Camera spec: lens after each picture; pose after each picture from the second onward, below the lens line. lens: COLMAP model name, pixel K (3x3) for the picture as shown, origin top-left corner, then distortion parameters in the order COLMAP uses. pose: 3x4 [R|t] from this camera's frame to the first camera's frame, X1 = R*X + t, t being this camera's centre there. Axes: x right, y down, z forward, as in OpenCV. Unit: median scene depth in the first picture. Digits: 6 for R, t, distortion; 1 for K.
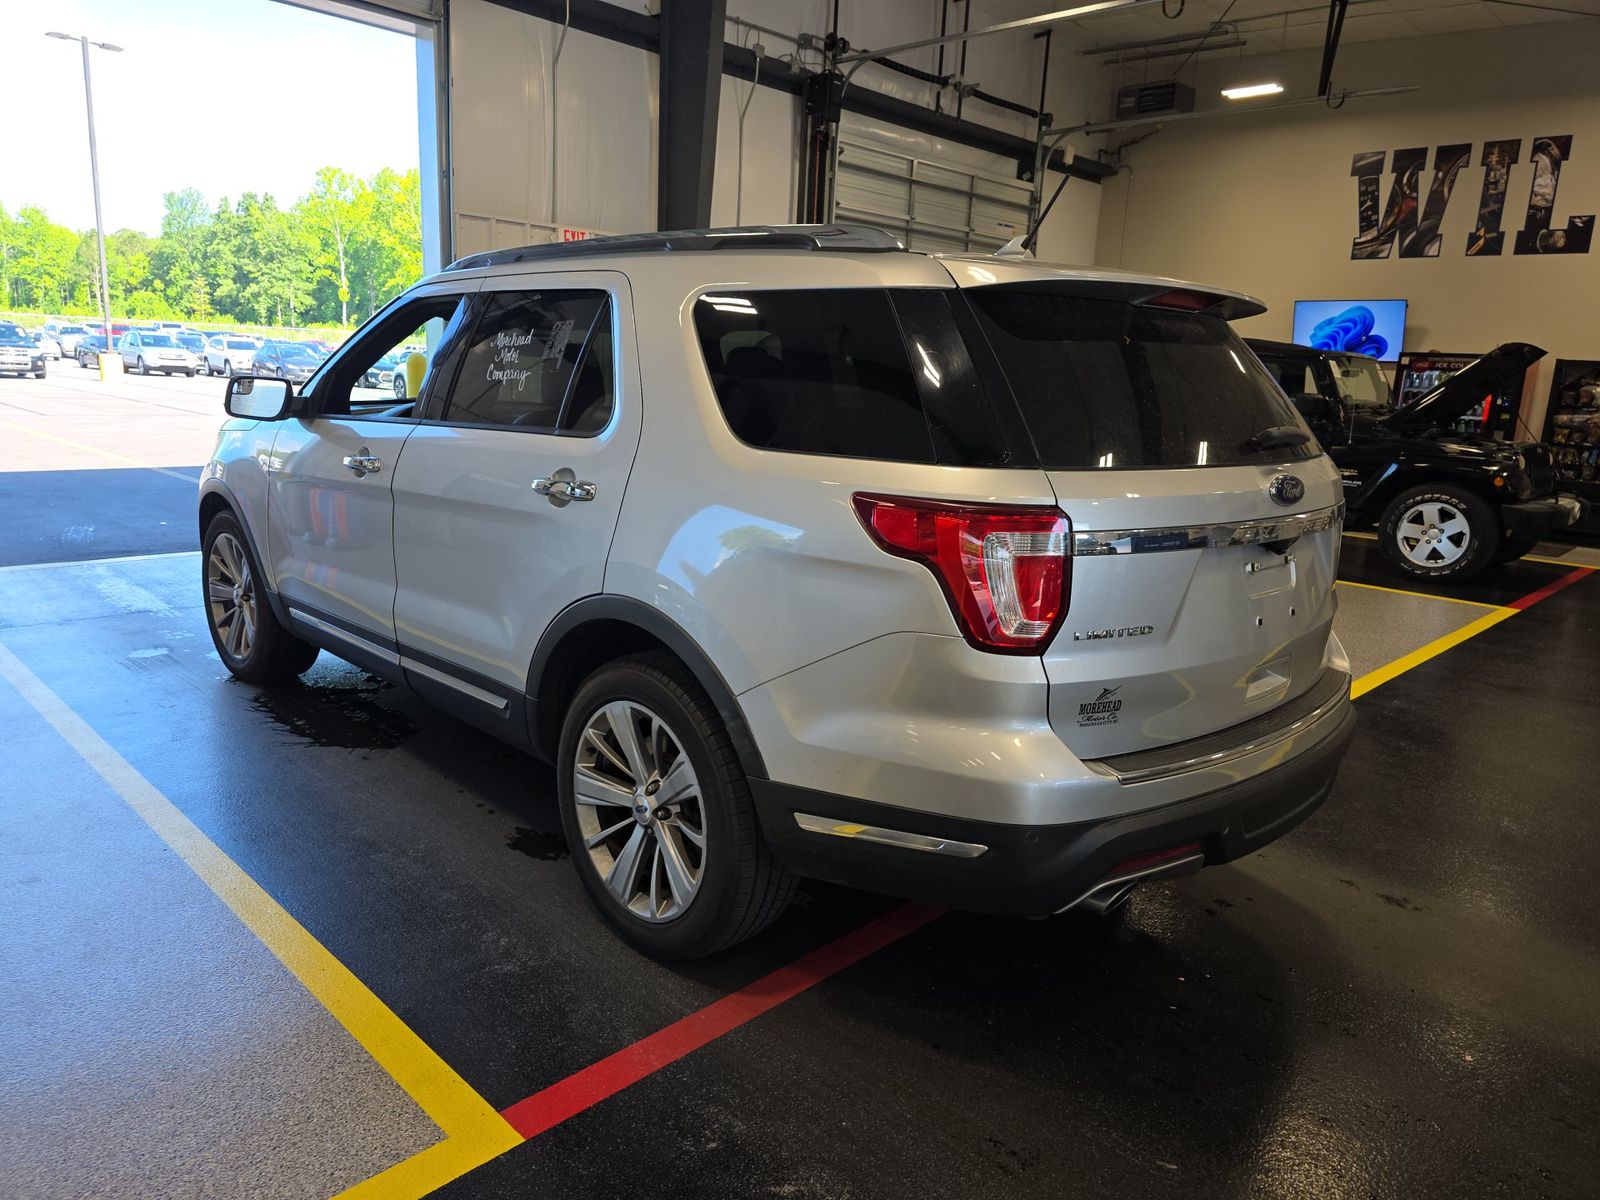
lens RADIAL K [[1080.9, 0, 846.8], [0, 1080.9, 567.4], [0, 0, 1]] dist [0.039613, -0.038874]
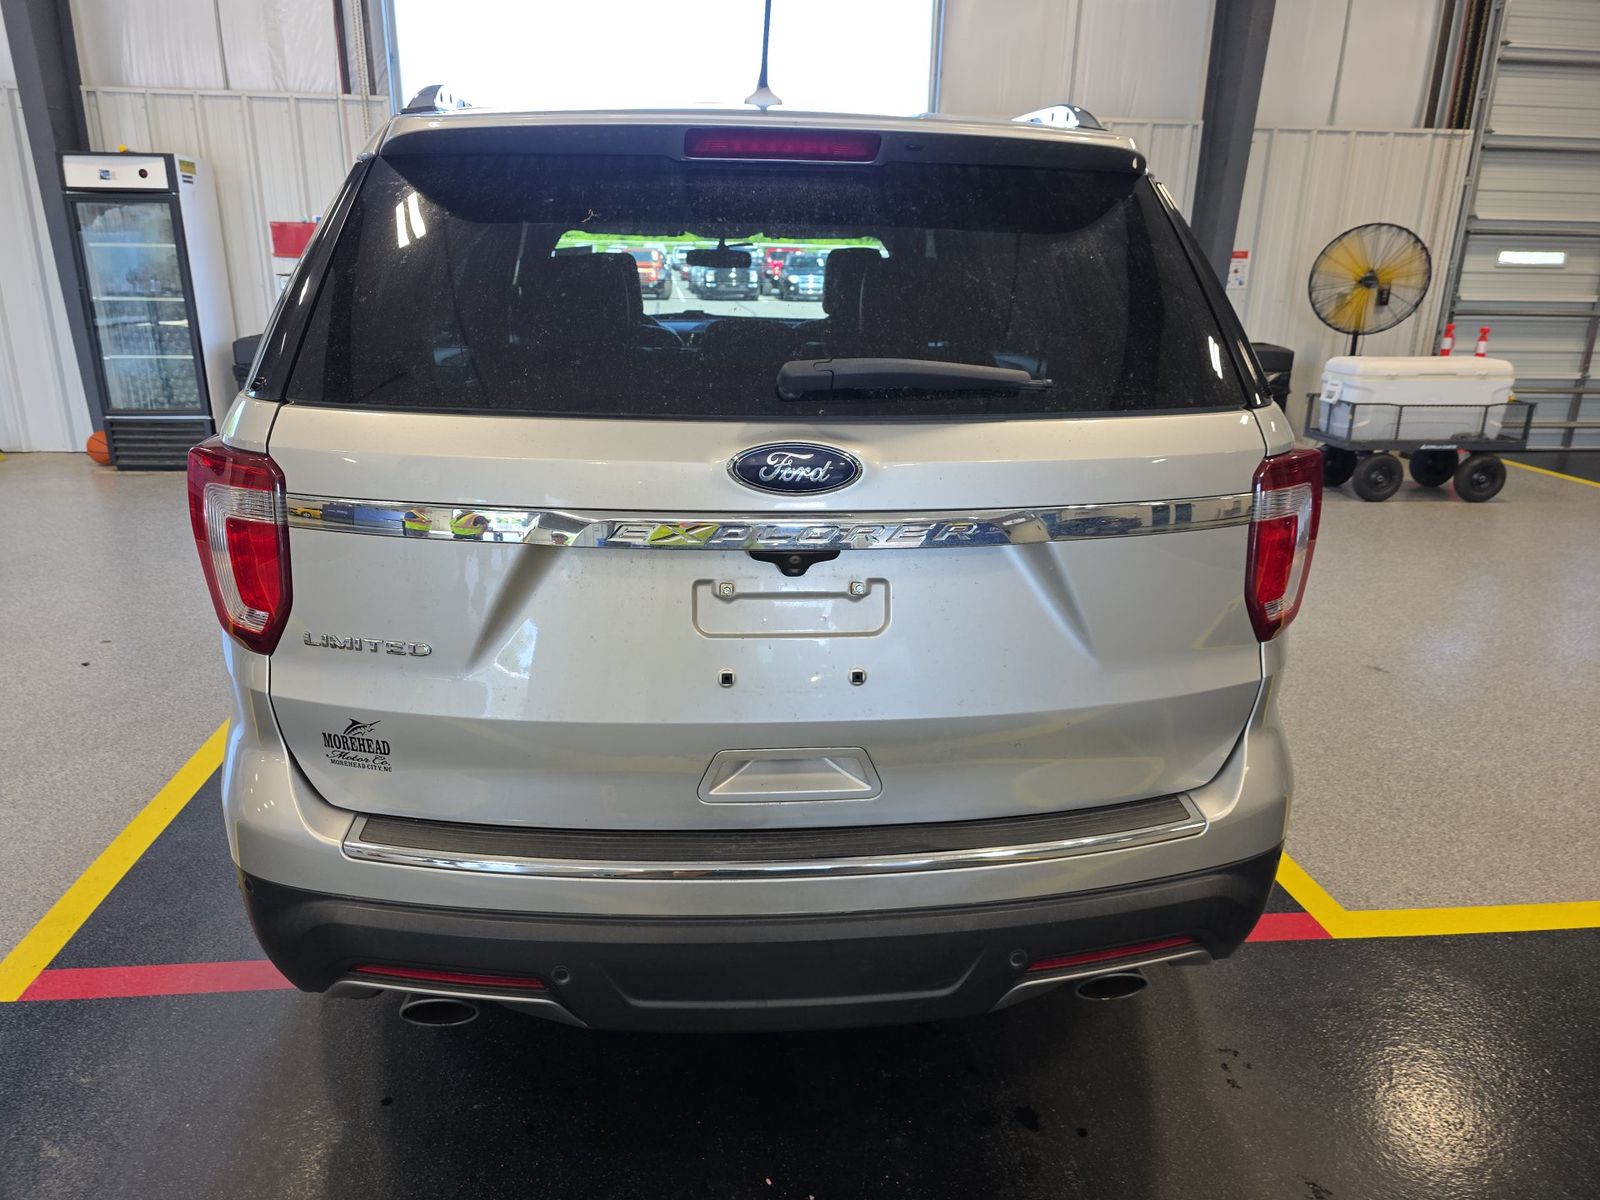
lens RADIAL K [[1097.6, 0, 767.5], [0, 1097.6, 593.8], [0, 0, 1]] dist [0.054015, -0.052932]
pose [[0.747314, 0.150768, -0.647140, 0.893095], [-0.094410, 0.988130, 0.121186, -0.082359], [0.657729, -0.029467, 0.752678, 0.634323]]
